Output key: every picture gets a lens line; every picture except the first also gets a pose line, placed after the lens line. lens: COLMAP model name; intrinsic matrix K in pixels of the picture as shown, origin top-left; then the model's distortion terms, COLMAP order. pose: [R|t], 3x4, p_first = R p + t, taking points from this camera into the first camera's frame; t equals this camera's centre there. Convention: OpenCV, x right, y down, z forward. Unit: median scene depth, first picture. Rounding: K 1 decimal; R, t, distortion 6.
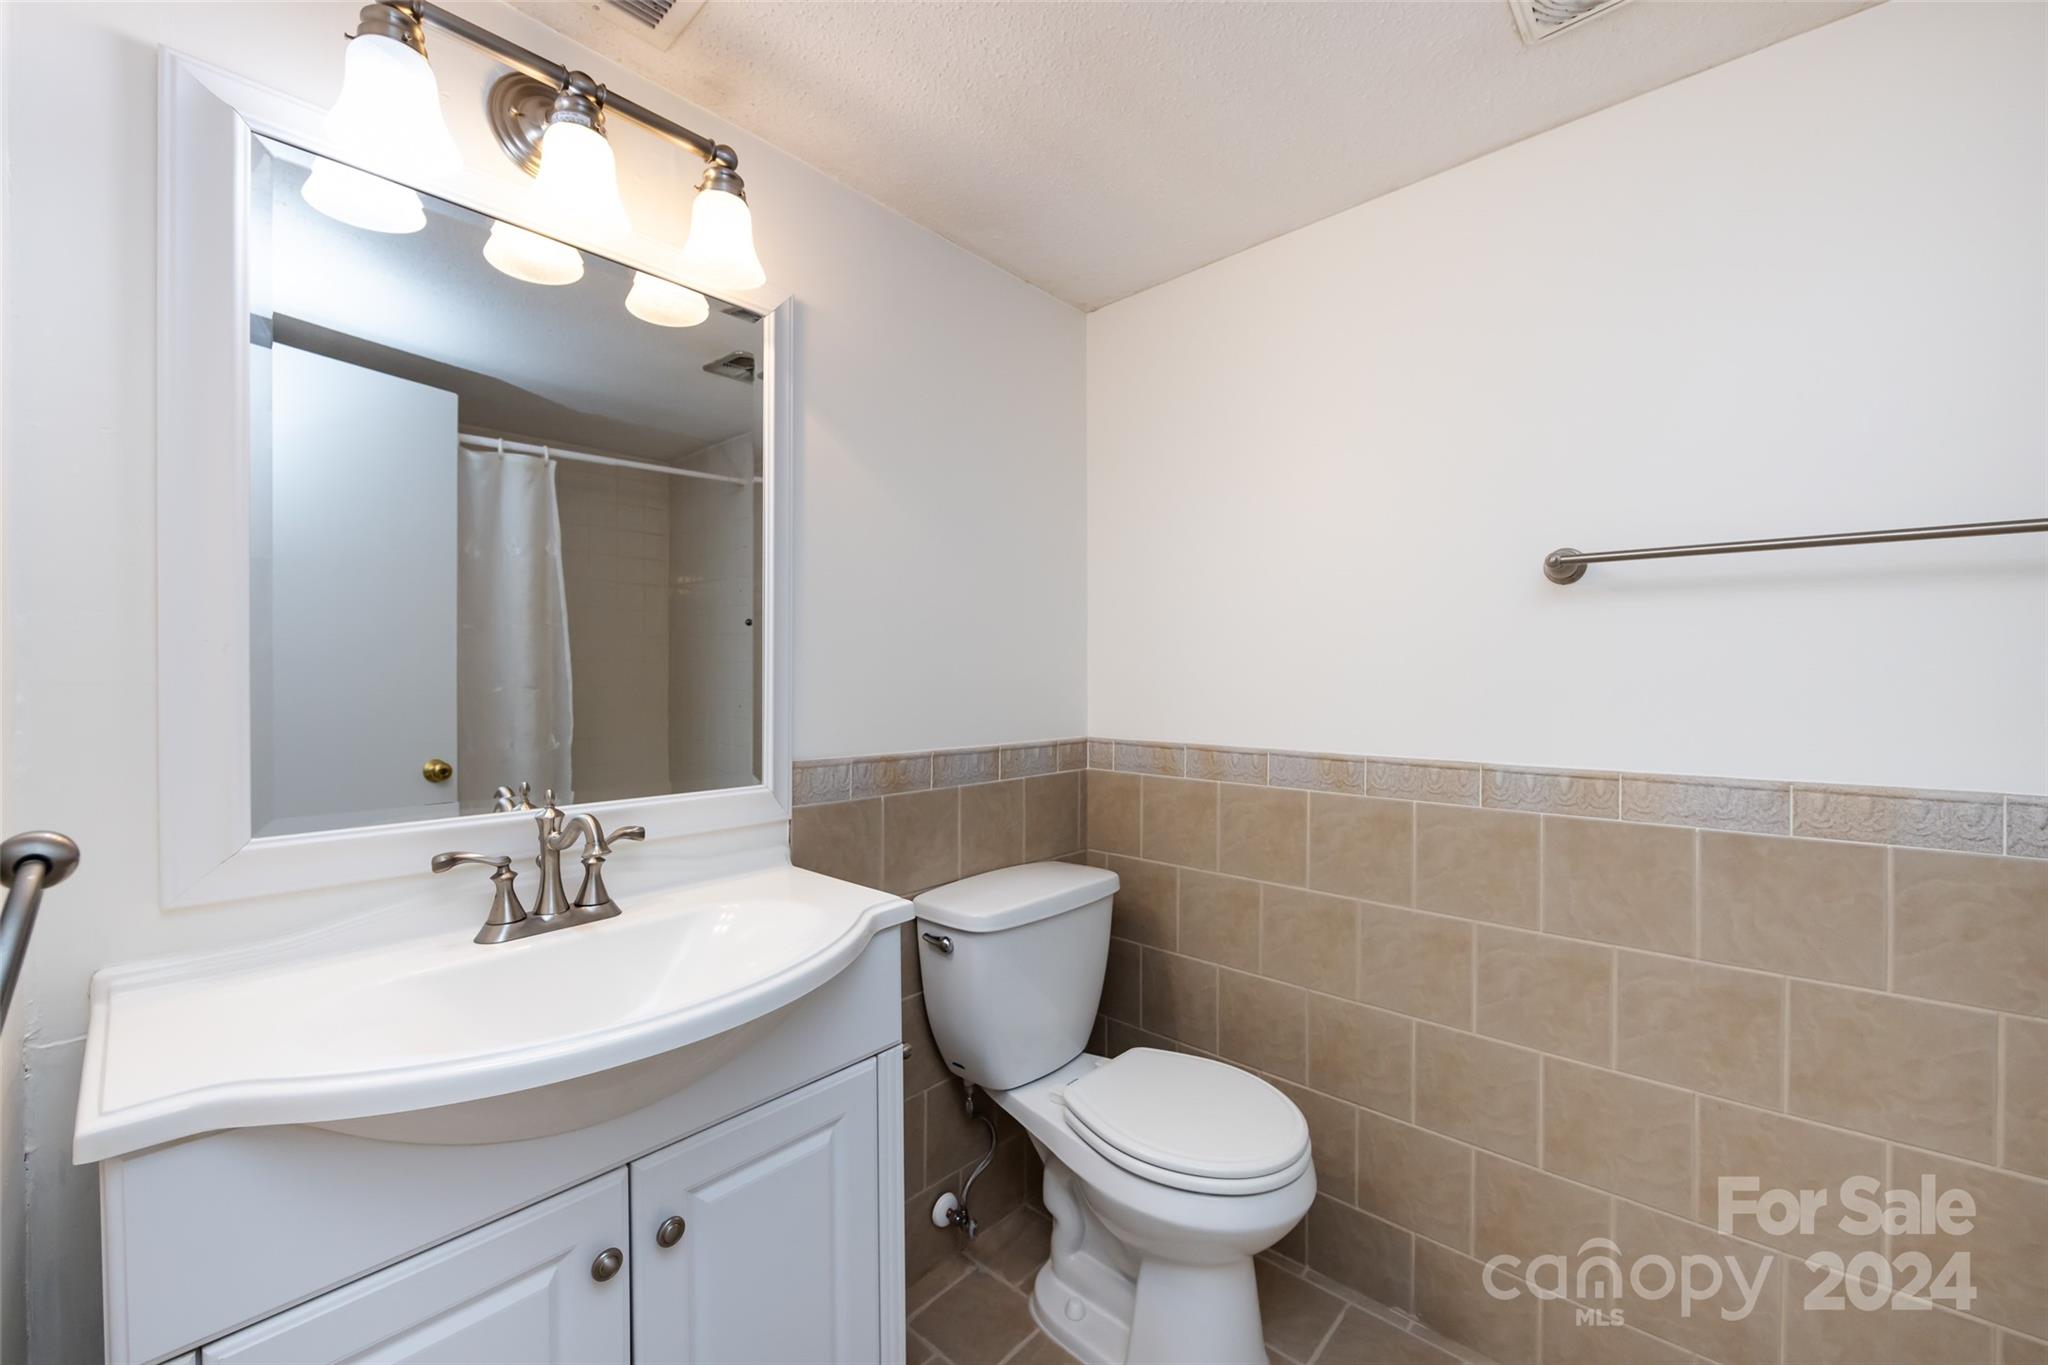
lens RADIAL K [[806.8, 0, 1036.0], [0, 806.8, 688.0], [0, 0, 1]] dist [-0.004664, -0.000121]
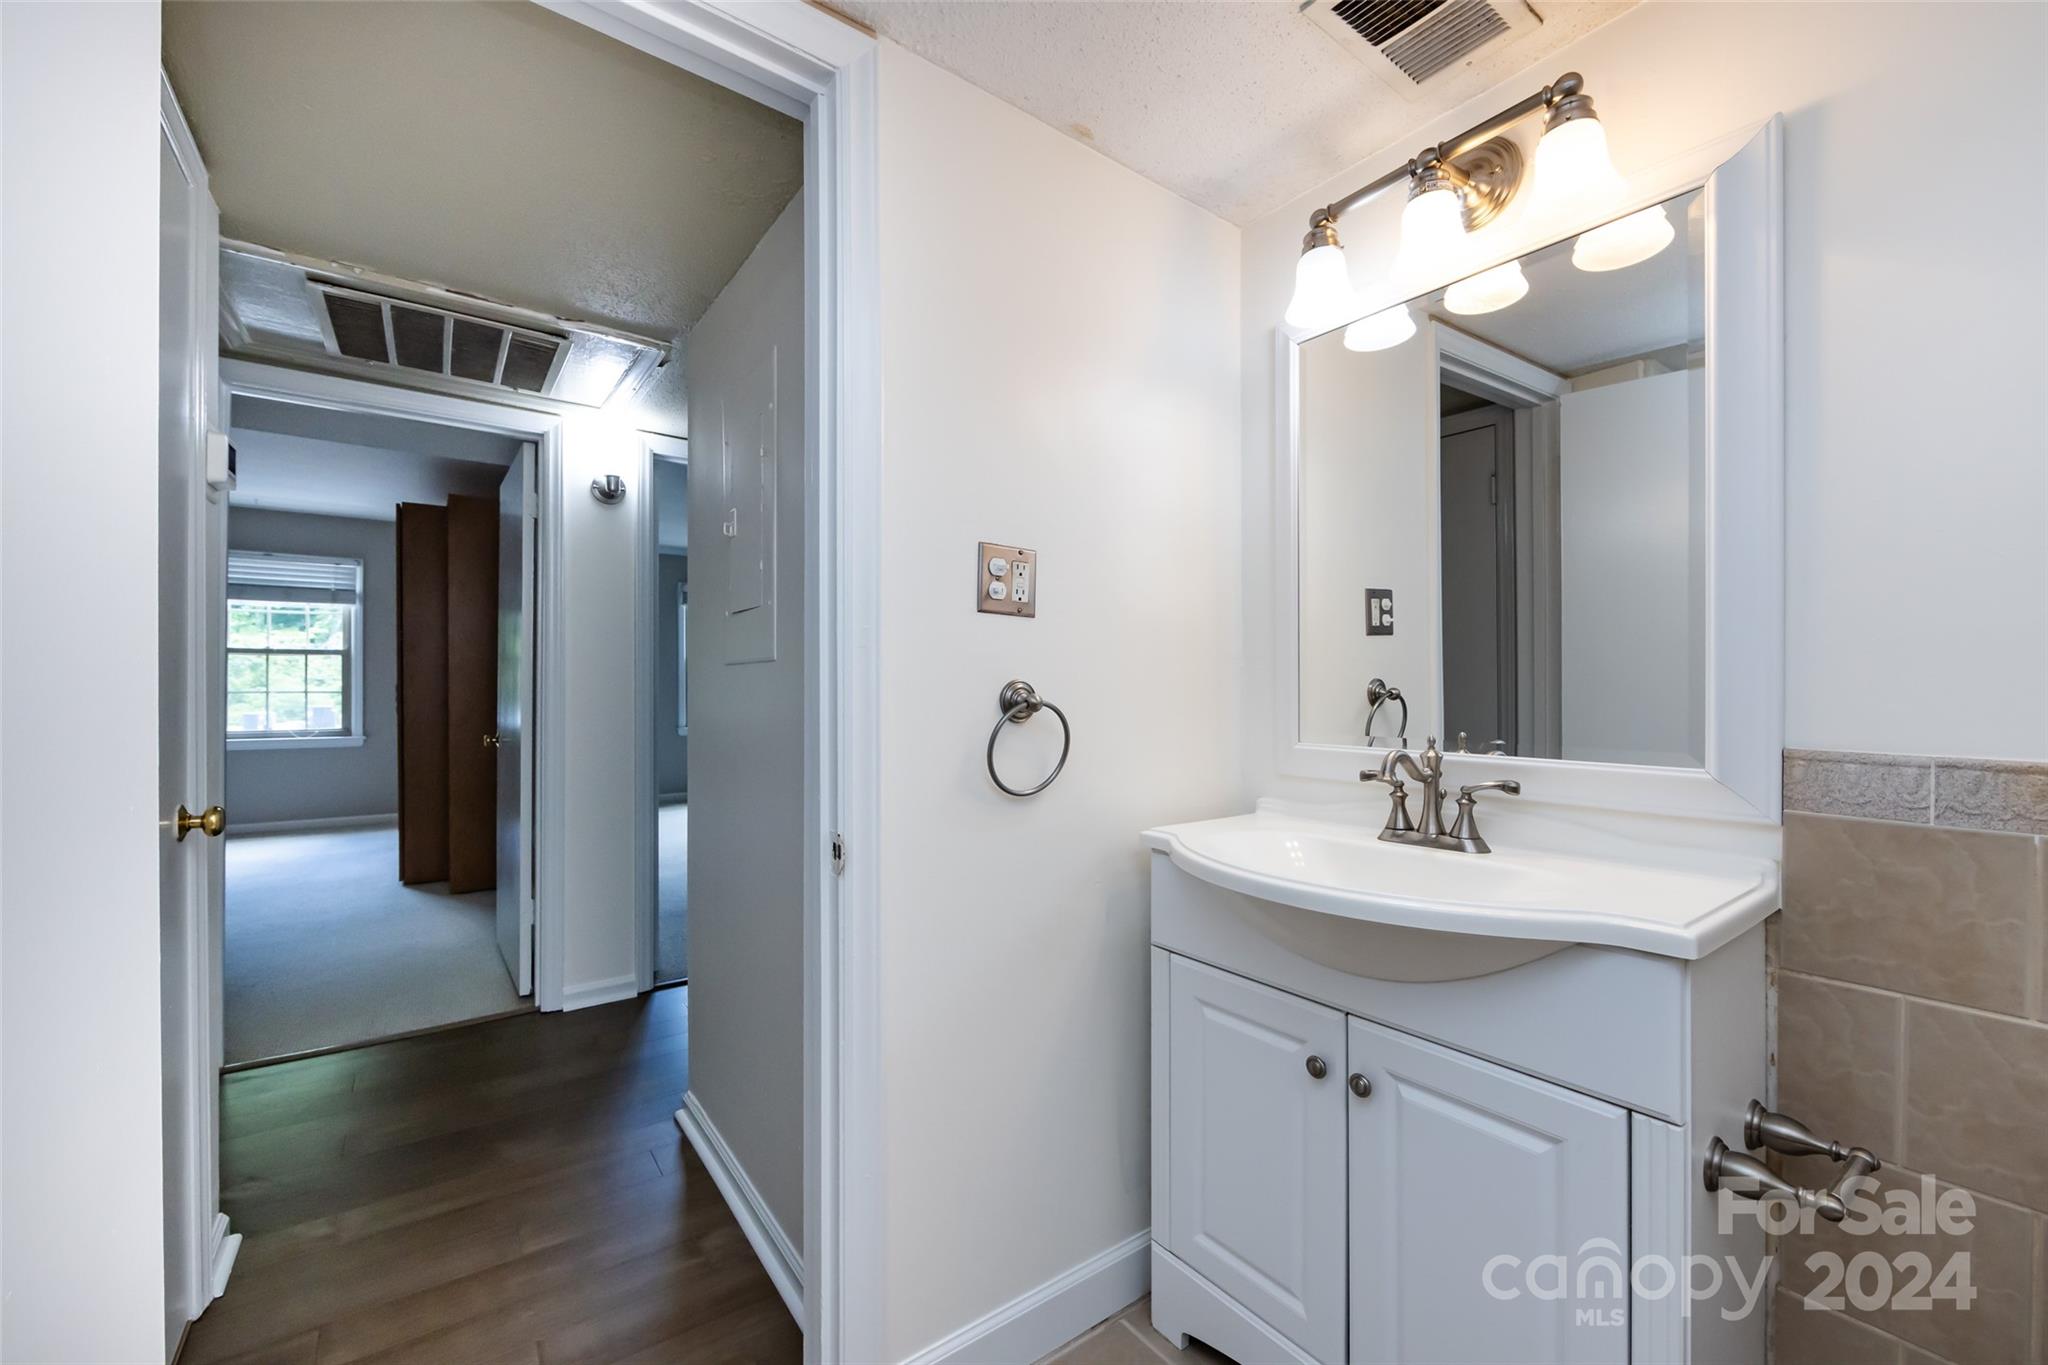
lens RADIAL K [[806.8, 0, 1020.2], [0, 806.8, 688.9], [0, 0, 1]] dist [-0.004664, -0.000121]
pose [[-0.205295, 0.003503, -0.978694, 0.716899], [-0.011881, 0.999911, 0.006071, 0.053467], [0.978628, 0.012875, -0.205235, 0.608042]]
